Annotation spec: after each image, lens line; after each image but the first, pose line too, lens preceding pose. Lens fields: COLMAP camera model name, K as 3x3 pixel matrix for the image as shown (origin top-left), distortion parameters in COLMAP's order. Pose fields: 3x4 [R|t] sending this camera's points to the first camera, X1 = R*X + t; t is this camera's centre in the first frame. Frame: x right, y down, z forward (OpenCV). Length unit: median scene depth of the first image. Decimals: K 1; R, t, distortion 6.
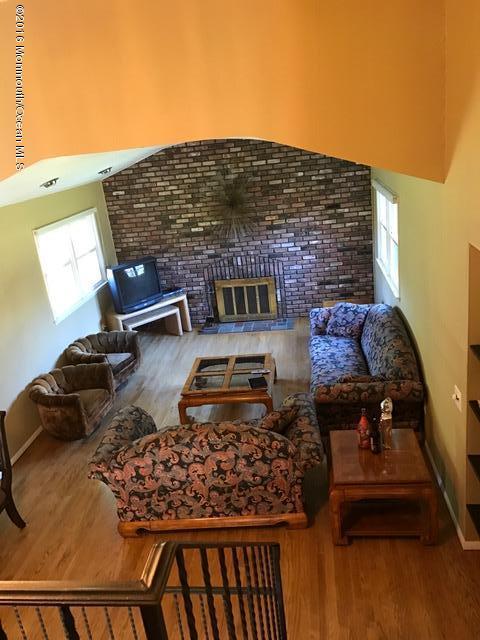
lens RADIAL K [[528.8, 0, 240.0], [0, 528.8, 320.0], [0, 0, 1]] dist [0.012630, 0.001145]
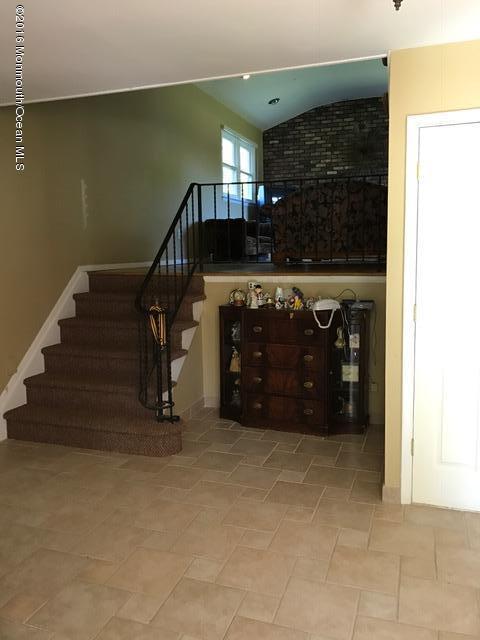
lens RADIAL K [[528.8, 0, 240.0], [0, 528.8, 320.0], [0, 0, 1]] dist [0.012630, 0.001145]
pose [[0.973863, 0.122735, -0.191121, -0.012240], [-0.154385, 0.974866, -0.160628, 0.447344], [0.166602, 0.185936, 0.968334, -0.198309]]
